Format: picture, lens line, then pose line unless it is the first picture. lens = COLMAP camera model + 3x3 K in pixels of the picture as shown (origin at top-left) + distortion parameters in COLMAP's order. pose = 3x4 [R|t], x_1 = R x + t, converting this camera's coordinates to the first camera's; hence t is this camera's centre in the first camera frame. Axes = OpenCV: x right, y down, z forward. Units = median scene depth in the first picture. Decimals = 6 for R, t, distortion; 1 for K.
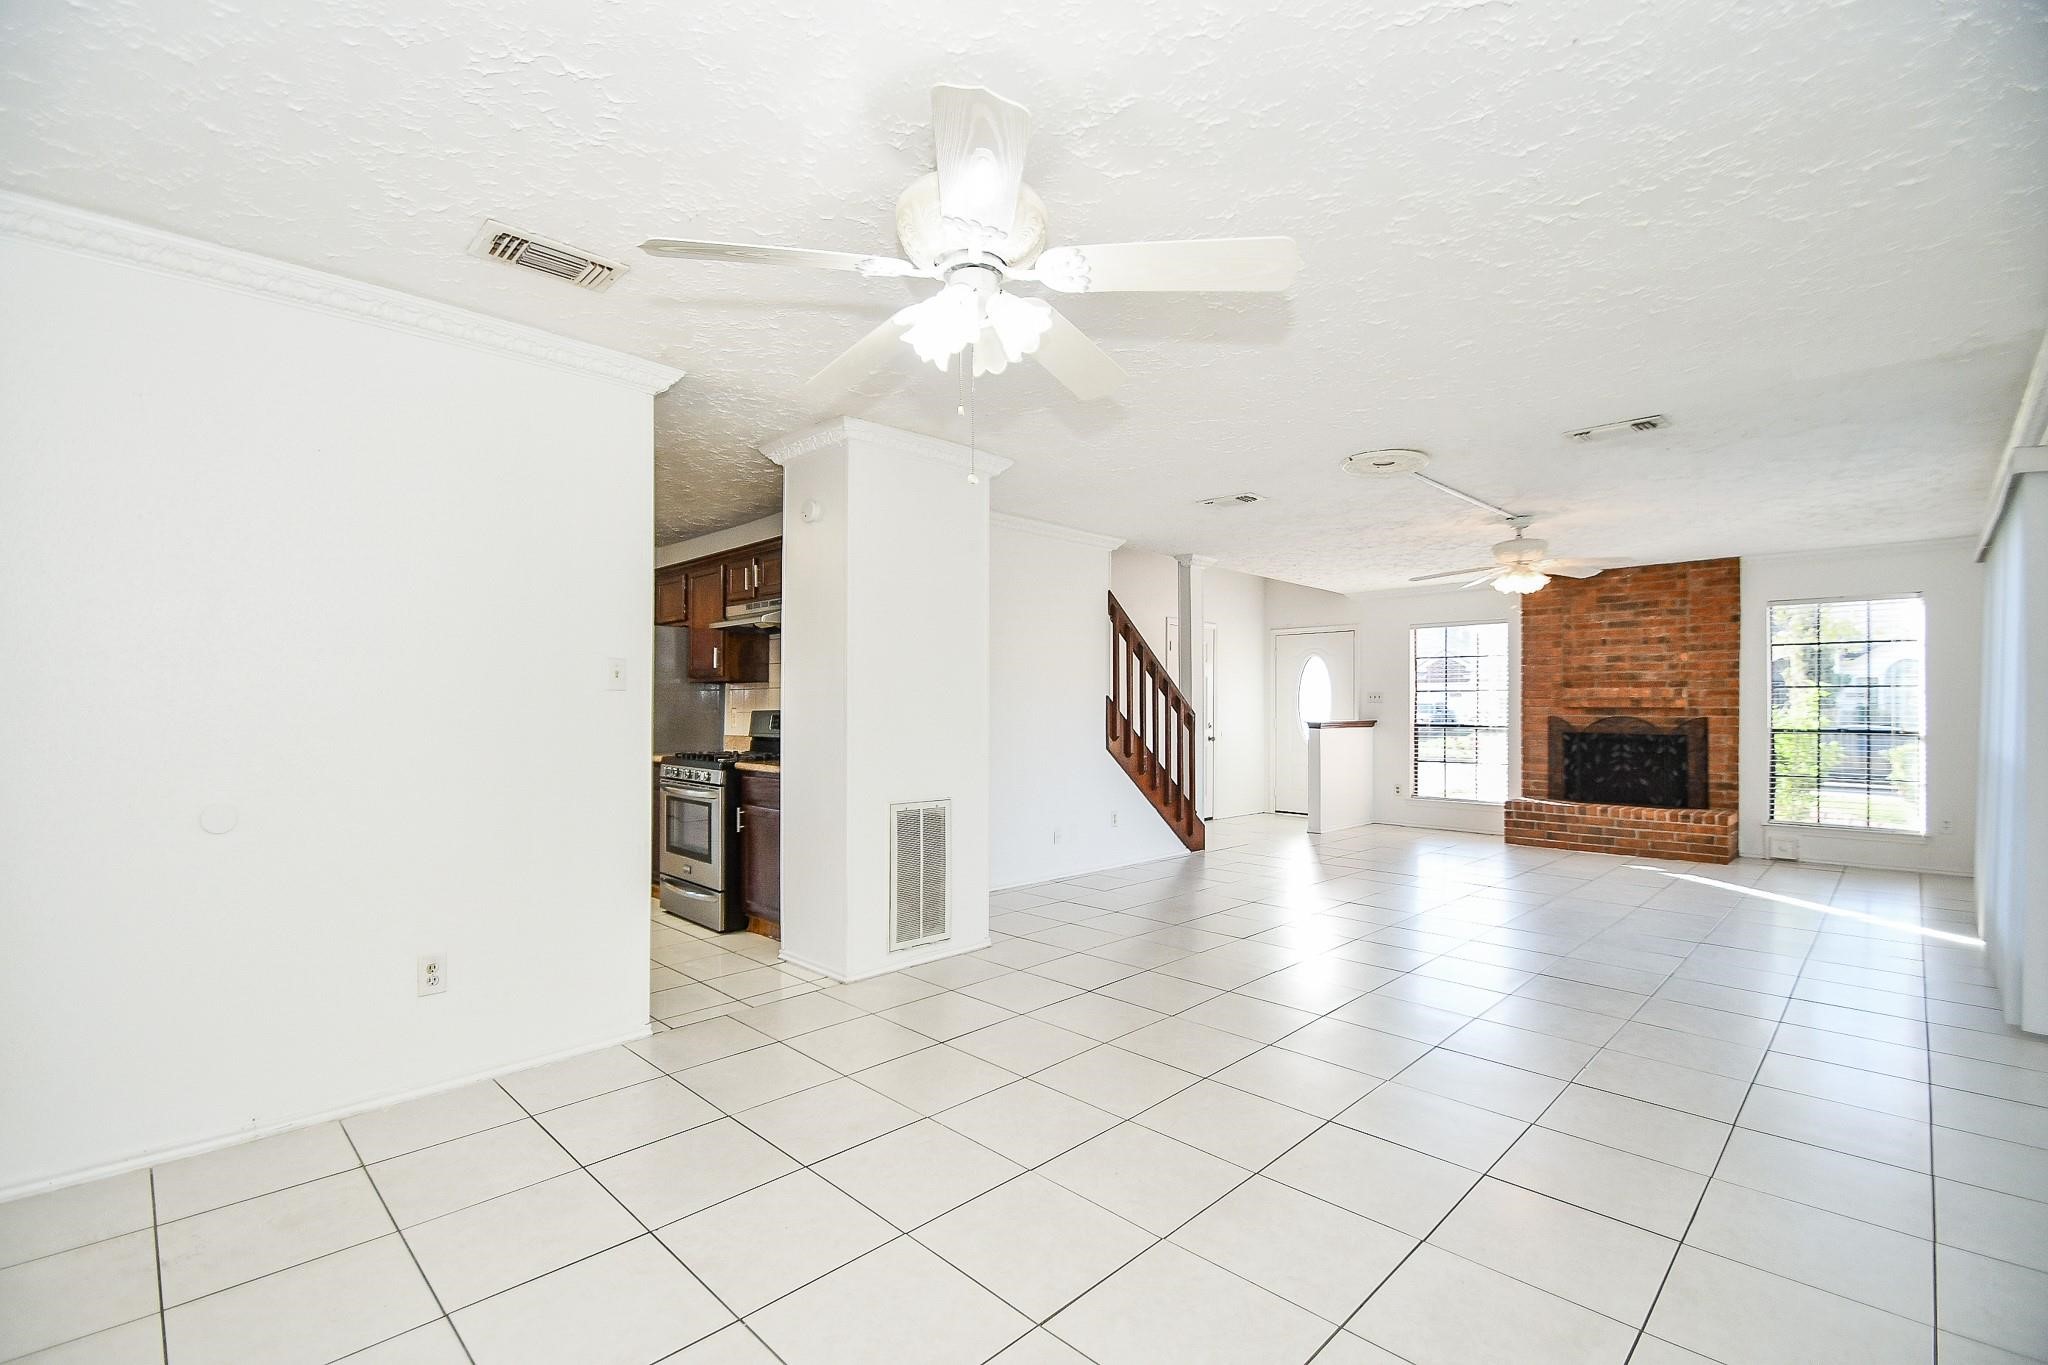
lens RADIAL K [[900.7, 0, 991.8], [0, 900.7, 700.1], [0, 0, 1]] dist [0.020874, -0.018610]
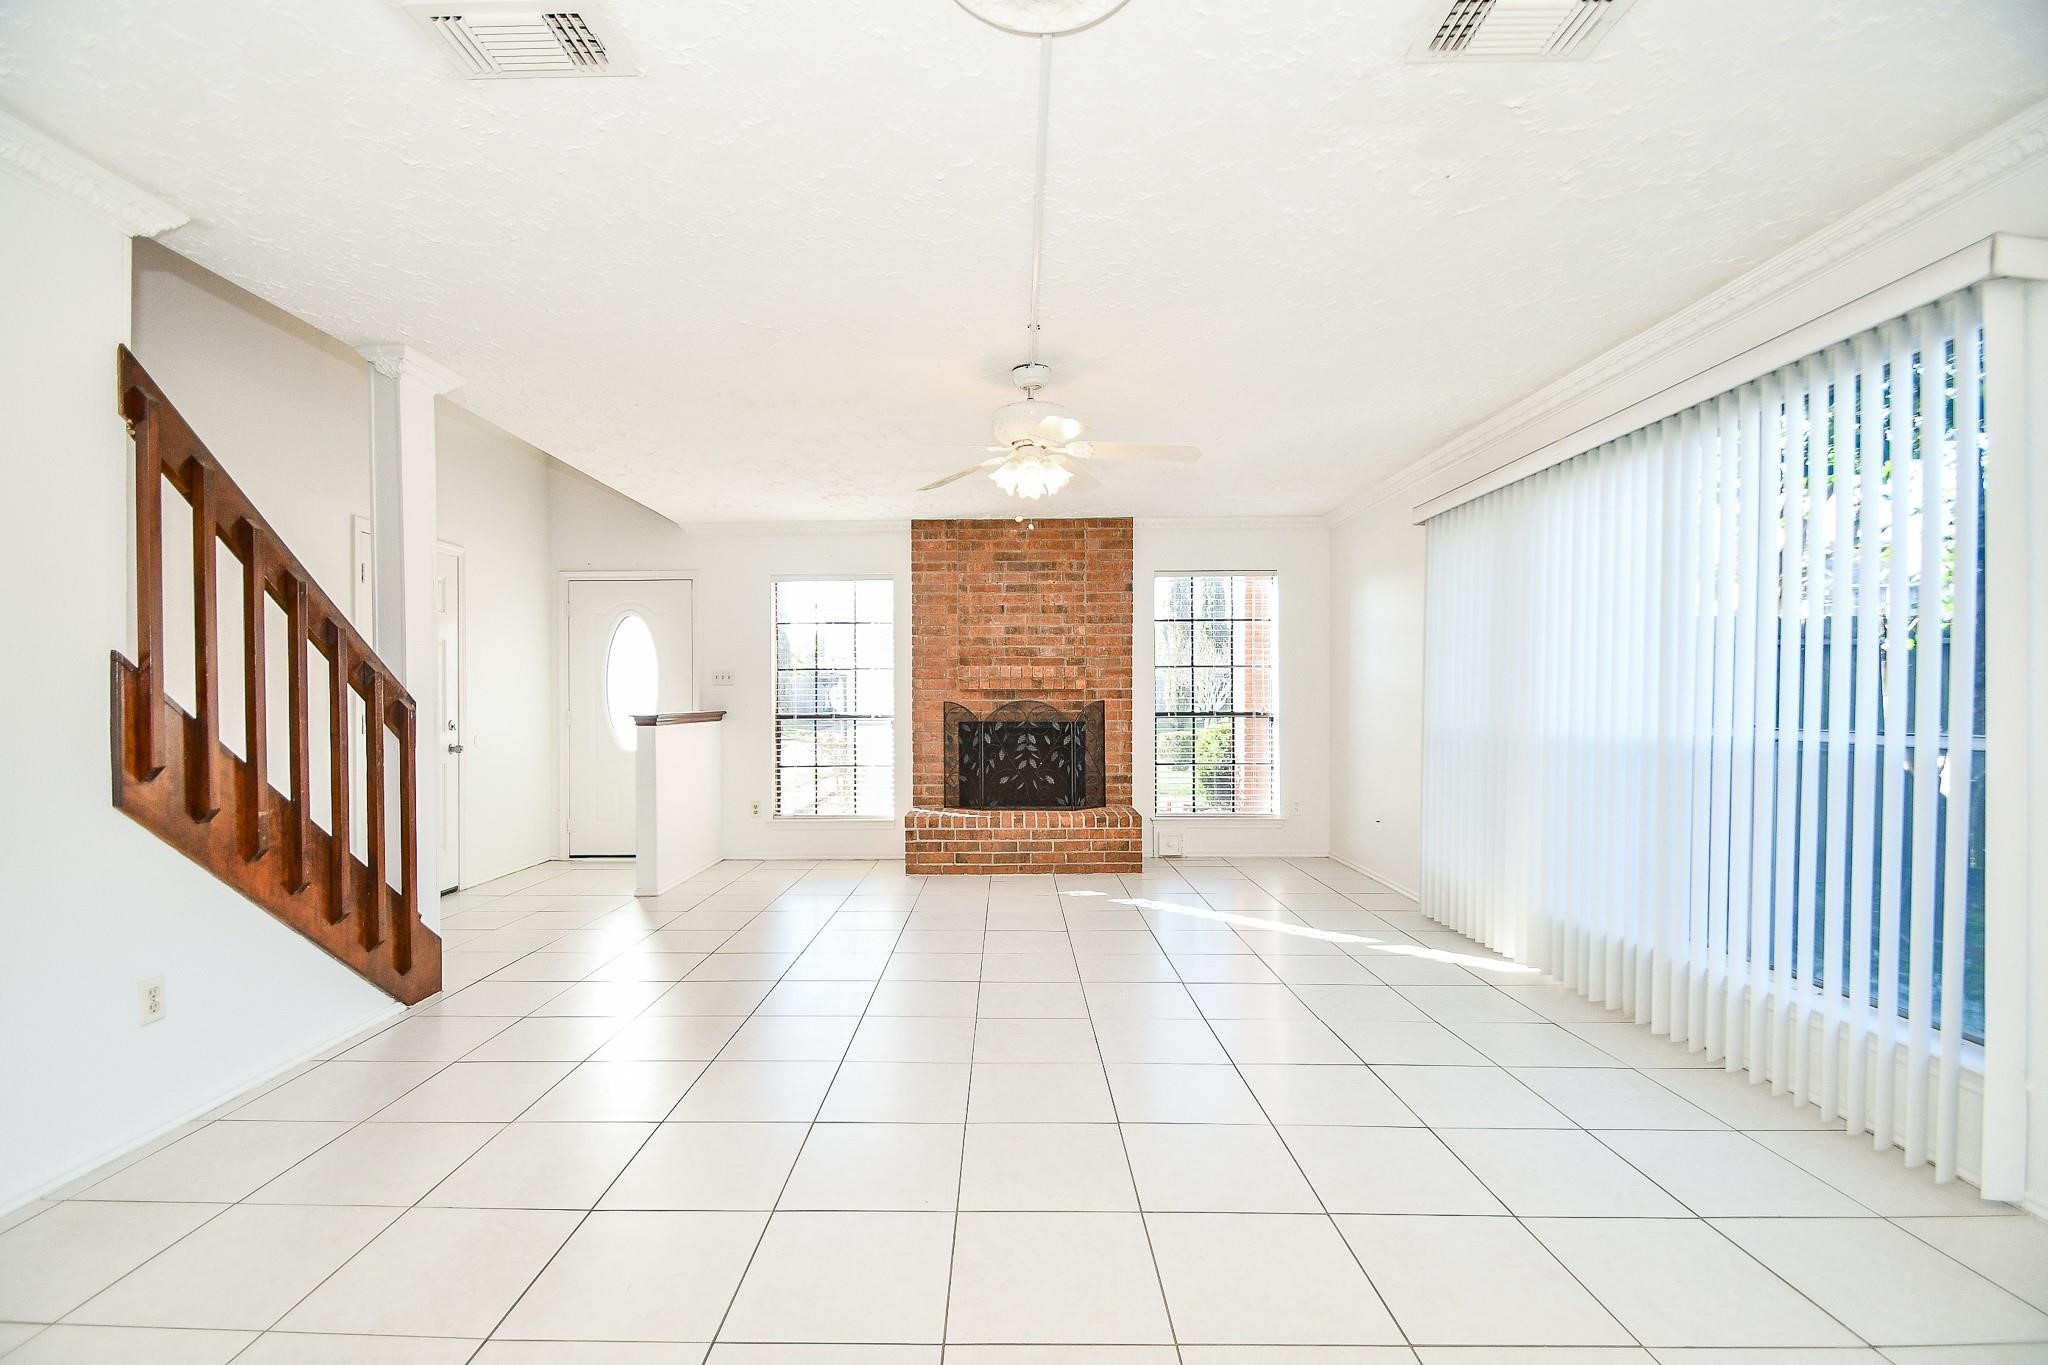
lens RADIAL K [[900.7, 0, 991.8], [0, 900.7, 700.1], [0, 0, 1]] dist [0.020874, -0.018610]
pose [[0.712314, -0.008581, 0.701808, 0.106730], [0.002244, 0.999948, 0.009948, 0.009557], [-0.701857, -0.005511, 0.712296, 0.447312]]
